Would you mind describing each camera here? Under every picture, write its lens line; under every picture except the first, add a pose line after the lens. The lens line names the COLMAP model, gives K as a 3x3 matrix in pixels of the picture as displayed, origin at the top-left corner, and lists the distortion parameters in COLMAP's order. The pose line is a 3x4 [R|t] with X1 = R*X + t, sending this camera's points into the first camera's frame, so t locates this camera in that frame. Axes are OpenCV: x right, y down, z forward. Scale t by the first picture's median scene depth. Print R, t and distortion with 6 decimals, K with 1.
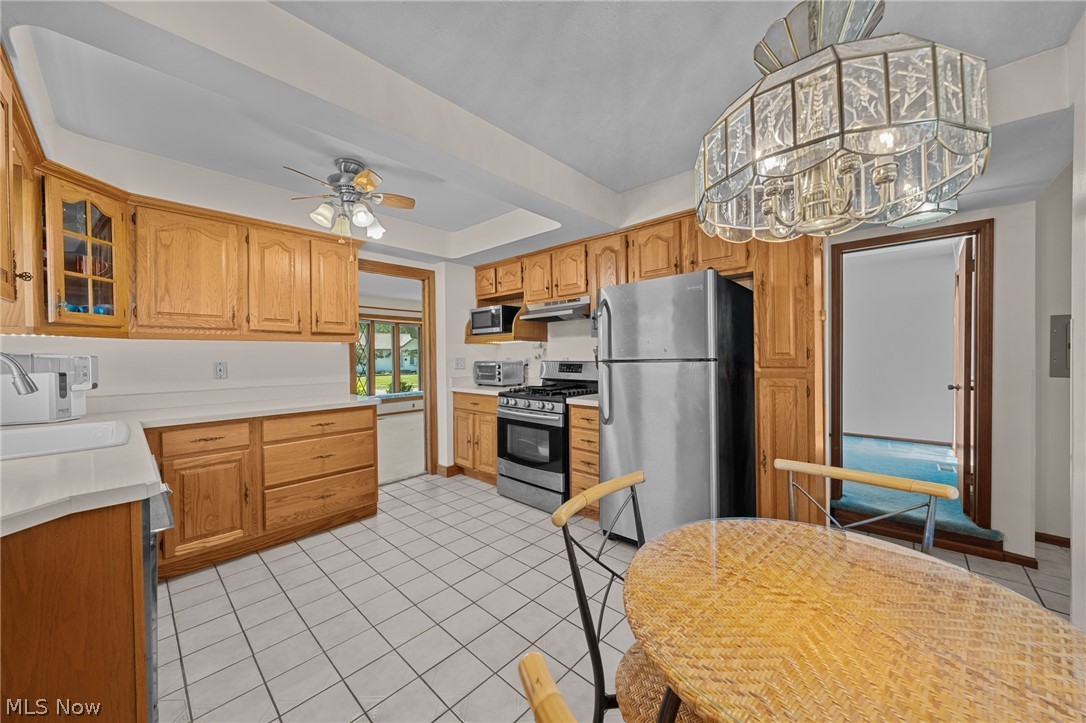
lens RADIAL K [[393.7, 0, 539.3], [0, 393.7, 358.7], [0, 0, 1]] dist [-0.001368, -0.000047]
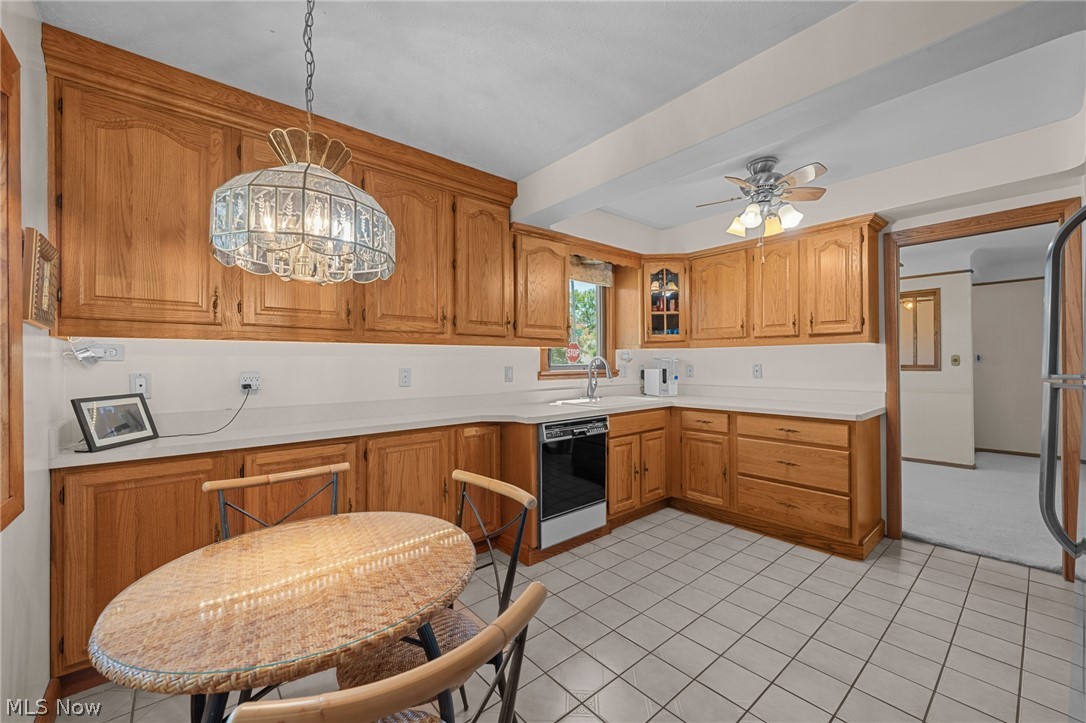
lens RADIAL K [[421.3, 0, 541.6], [0, 421.3, 360.4], [0, 0, 1]] dist [-0.002464, -0.000029]
pose [[-0.119547, 0.006632, -0.992806, 0.628718], [0.001333, 0.999978, 0.006519, -0.013889], [0.992828, -0.000544, -0.119553, 0.596124]]
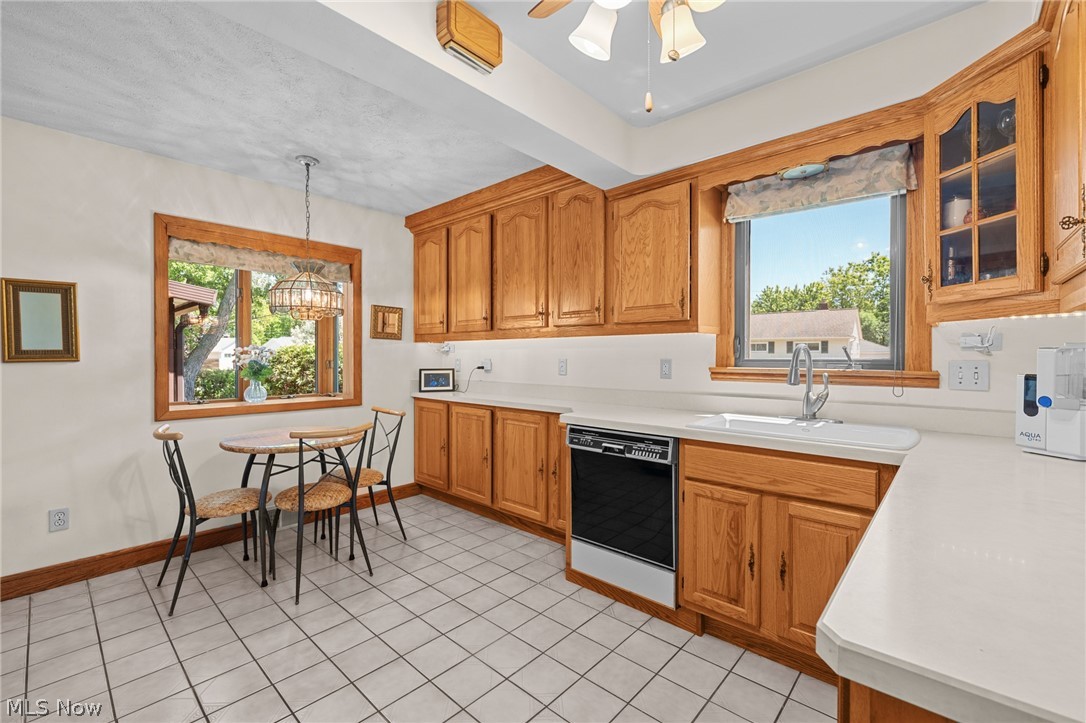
lens RADIAL K [[455.2, 0, 544.8], [0, 455.2, 358.0], [0, 0, 1]] dist [0.001944, -0.000022]
pose [[-0.999659, 0.011758, -0.023305, -0.370568], [0.011412, 0.999824, 0.014905, -0.010227], [0.023476, 0.014634, -0.999617, 1.485336]]
